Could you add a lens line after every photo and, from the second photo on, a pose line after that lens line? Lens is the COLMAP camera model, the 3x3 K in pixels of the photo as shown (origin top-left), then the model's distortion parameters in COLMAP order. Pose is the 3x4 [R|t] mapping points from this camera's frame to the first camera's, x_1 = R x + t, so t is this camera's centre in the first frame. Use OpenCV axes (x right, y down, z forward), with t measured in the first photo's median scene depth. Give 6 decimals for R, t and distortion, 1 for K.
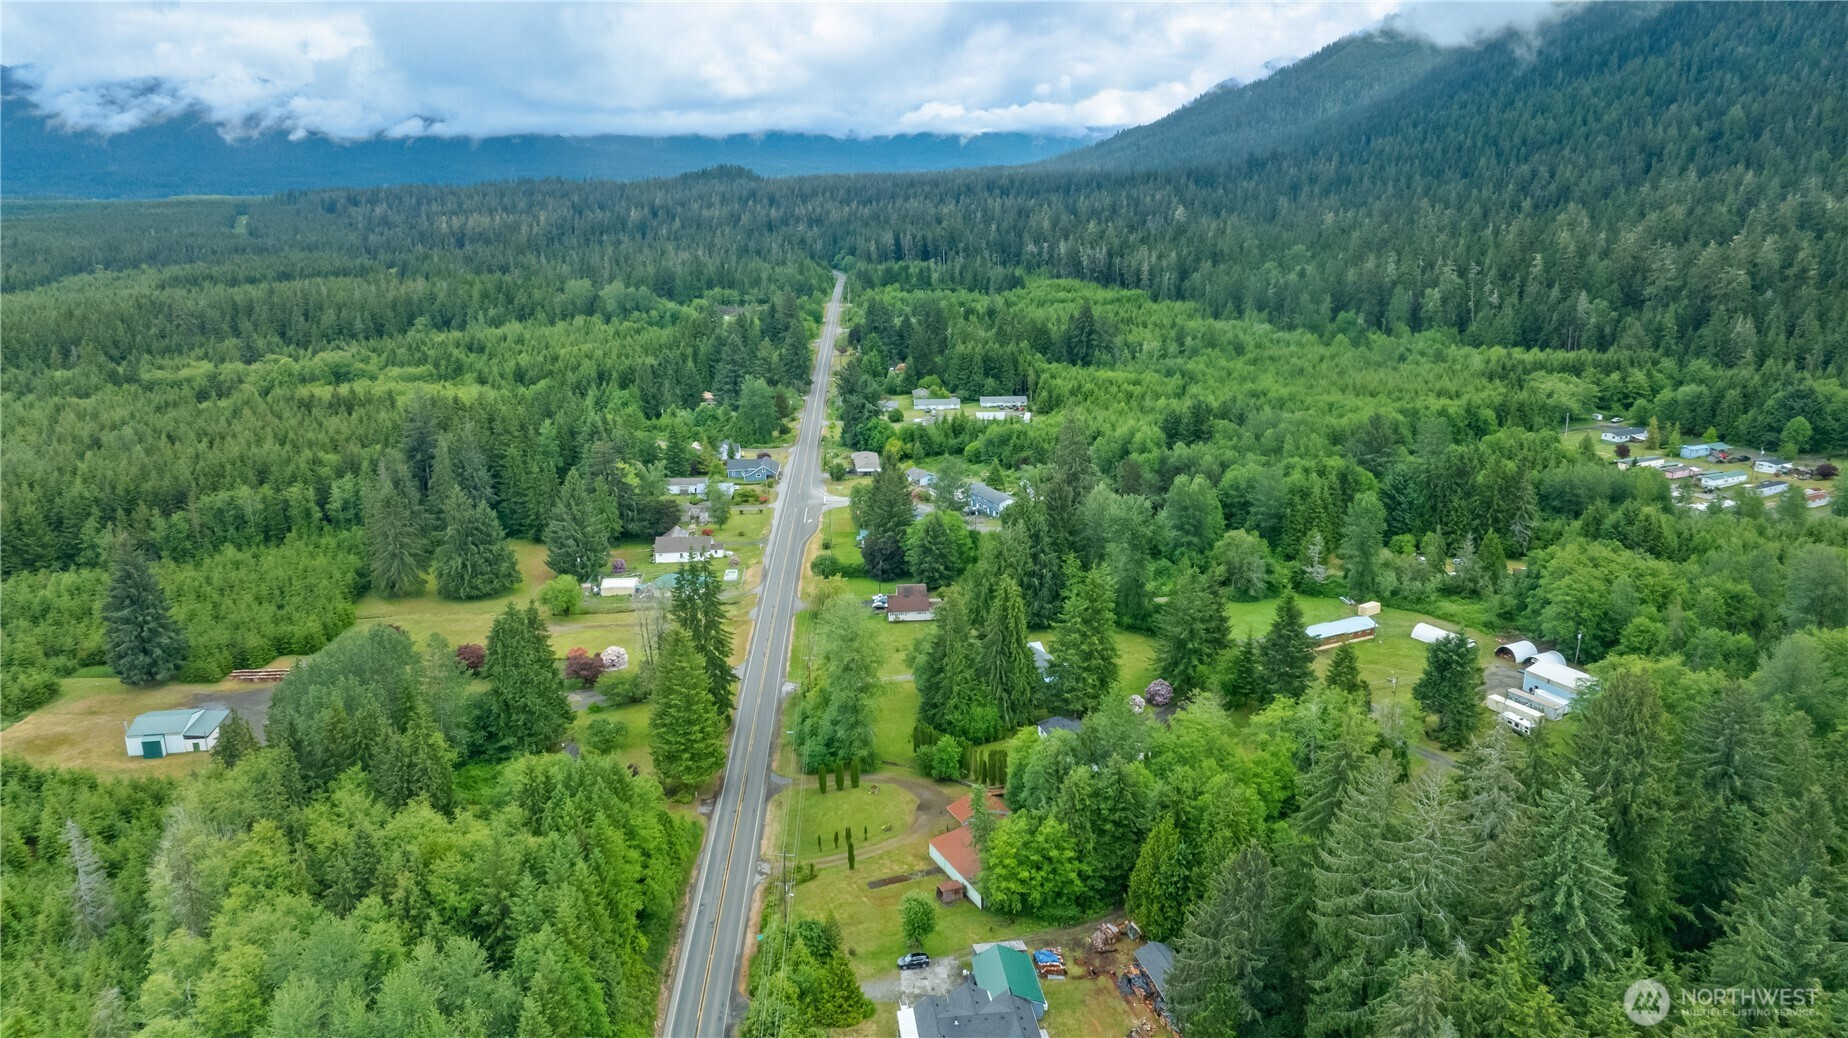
lens RADIAL K [[1292.2, 0, 933.1], [0, 1292.2, 520.6], [0, 0, 1]] dist [-0.023800, 0.005070]
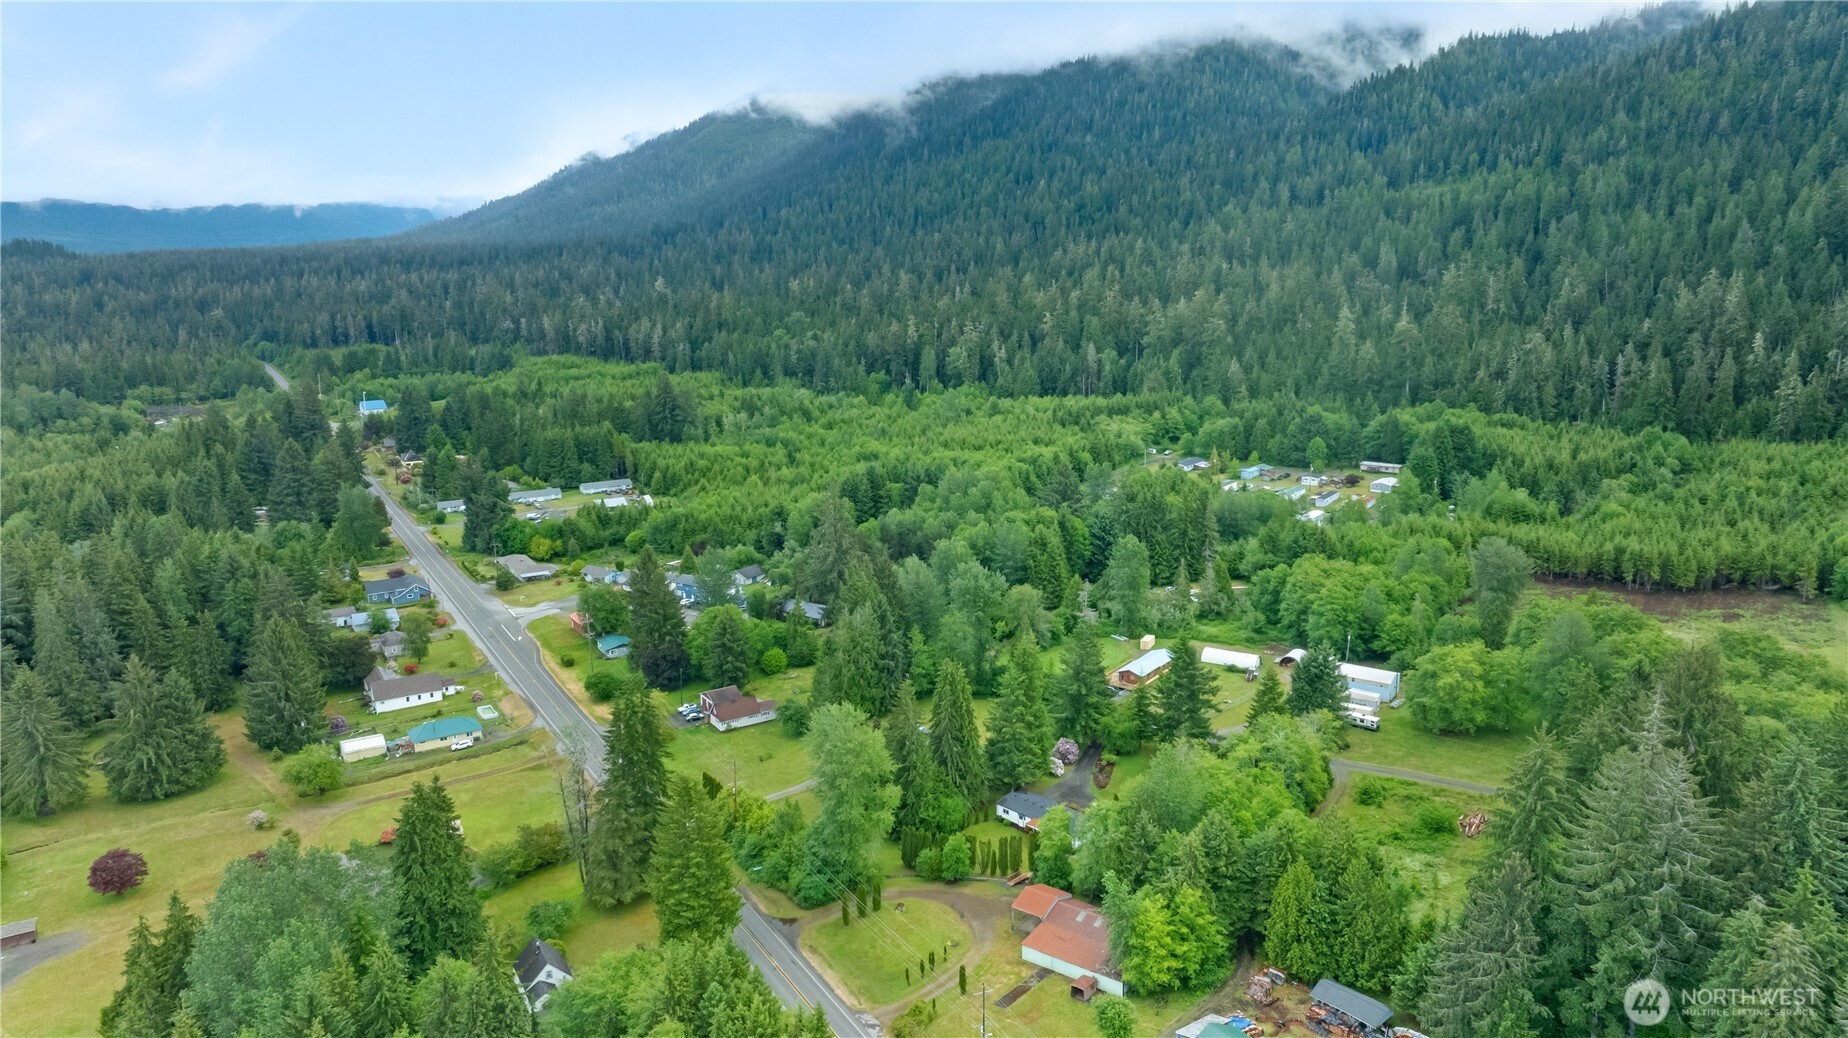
lens RADIAL K [[1292.2, 0, 933.1], [0, 1292.2, 520.6], [0, 0, 1]] dist [-0.023800, 0.005070]
pose [[0.889822, -0.103316, 0.444457, -0.175571], [0.125928, 0.991805, -0.021566, -0.019259], [-0.438587, 0.075160, 0.895541, 0.059239]]
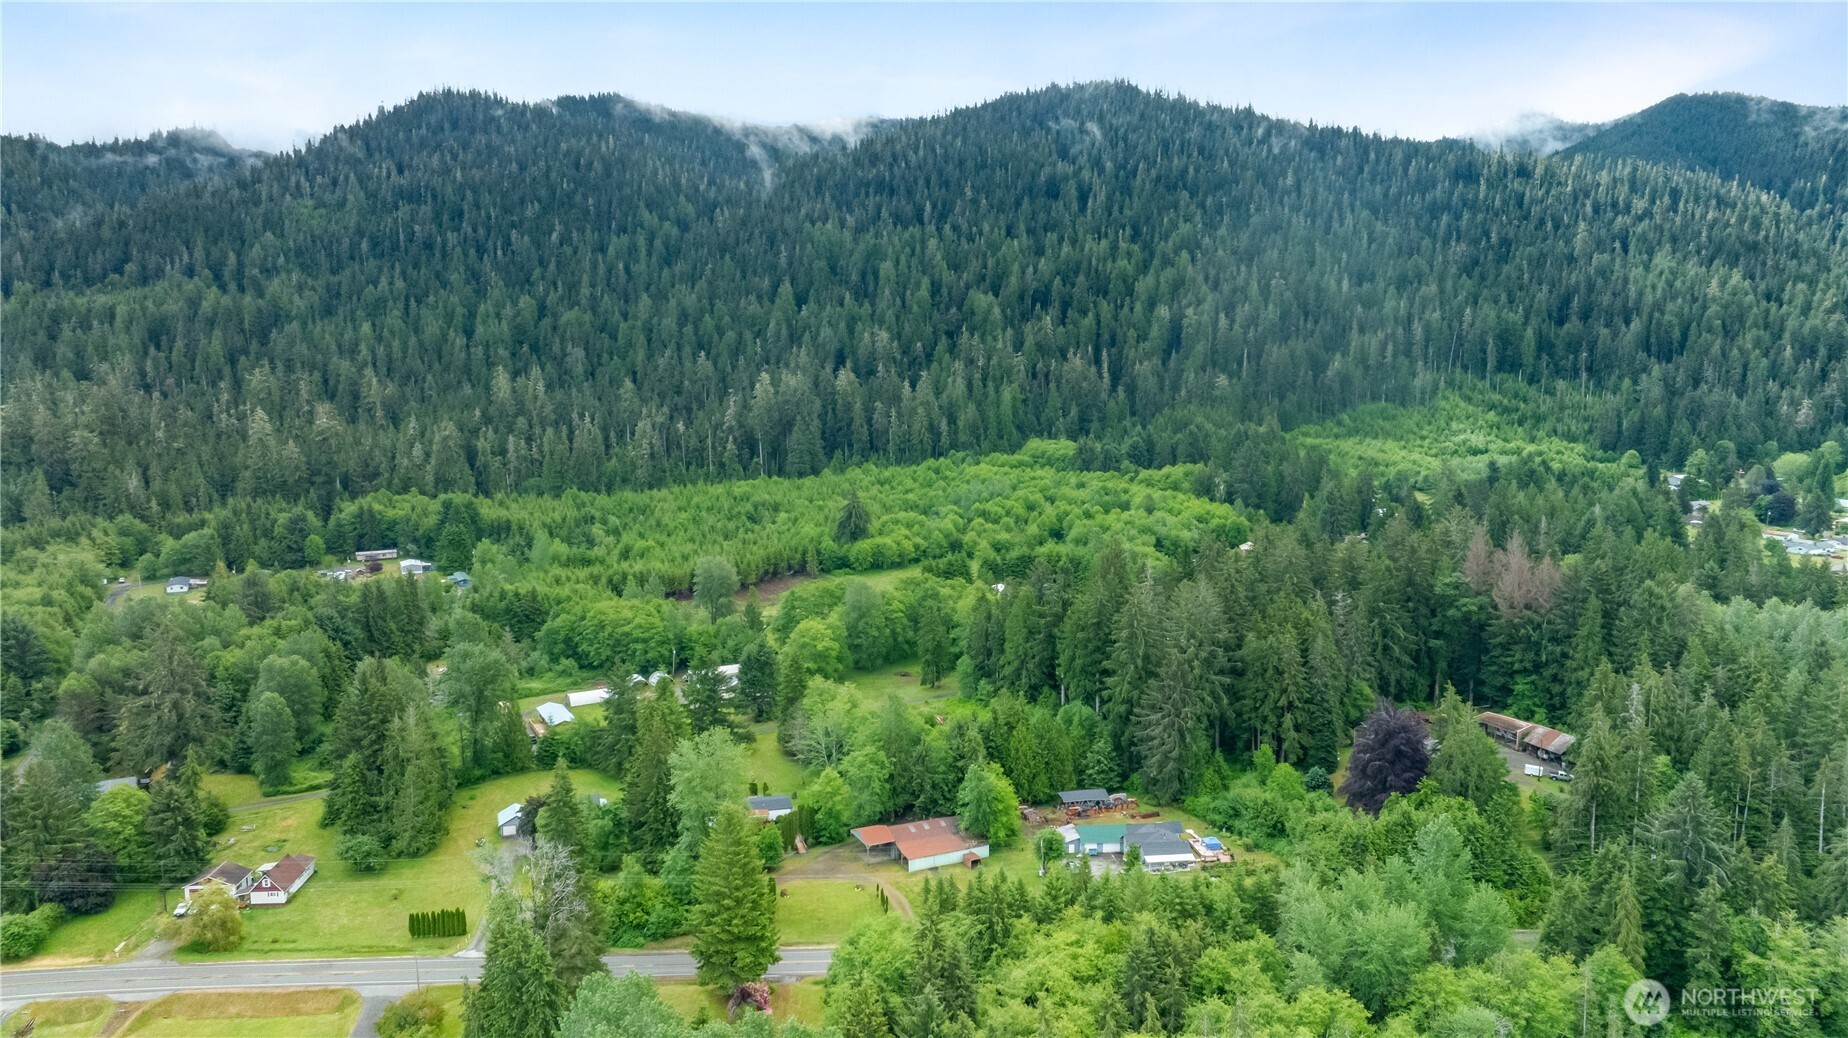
lens RADIAL K [[1292.2, 0, 933.1], [0, 1292.2, 520.6], [0, 0, 1]] dist [-0.023800, 0.005070]
pose [[0.012561, -0.130836, 0.991324, -0.441407], [0.273649, 0.954004, 0.122443, -0.072186], [-0.961748, 0.269736, 0.047787, 0.325705]]
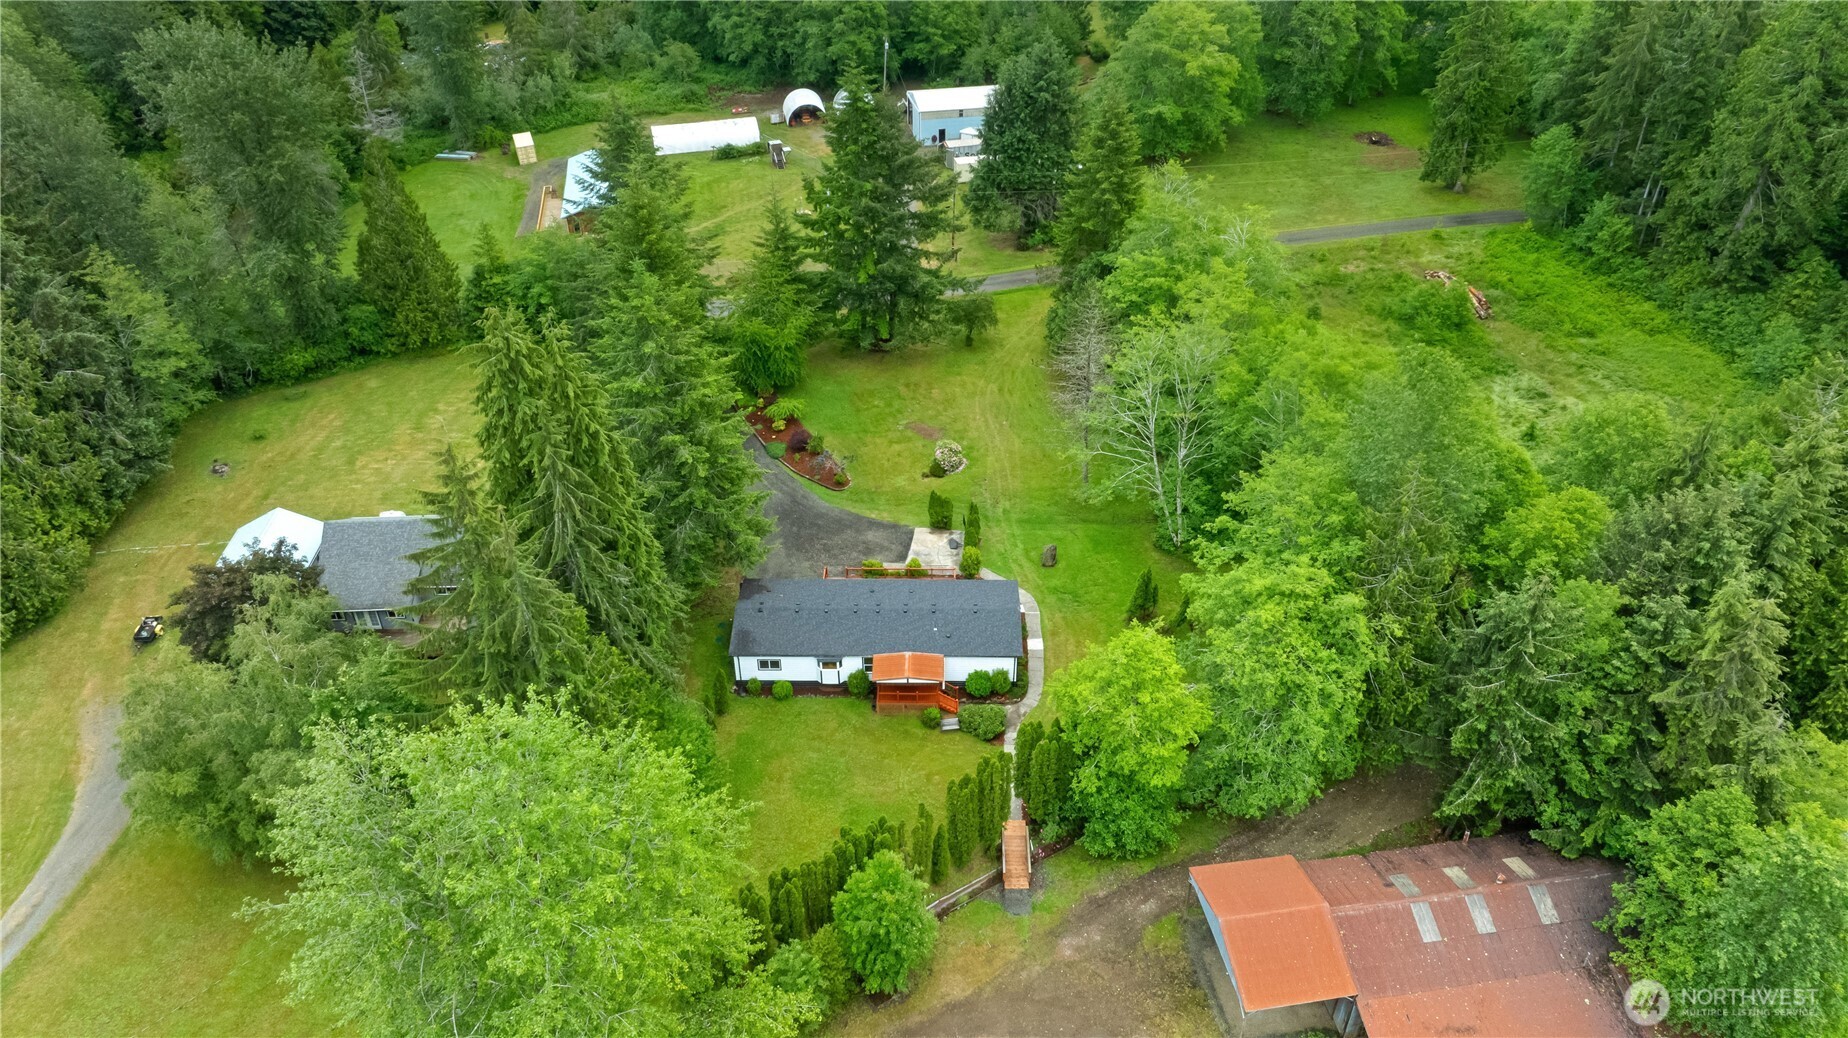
lens RADIAL K [[1292.2, 0, 933.1], [0, 1292.2, 520.6], [0, 0, 1]] dist [-0.023800, 0.005070]
pose [[0.301066, -0.552735, 0.777074, -0.070828], [0.261968, 0.831469, 0.489931, -0.012992], [-0.916914, 0.056067, 0.395126, 0.379342]]
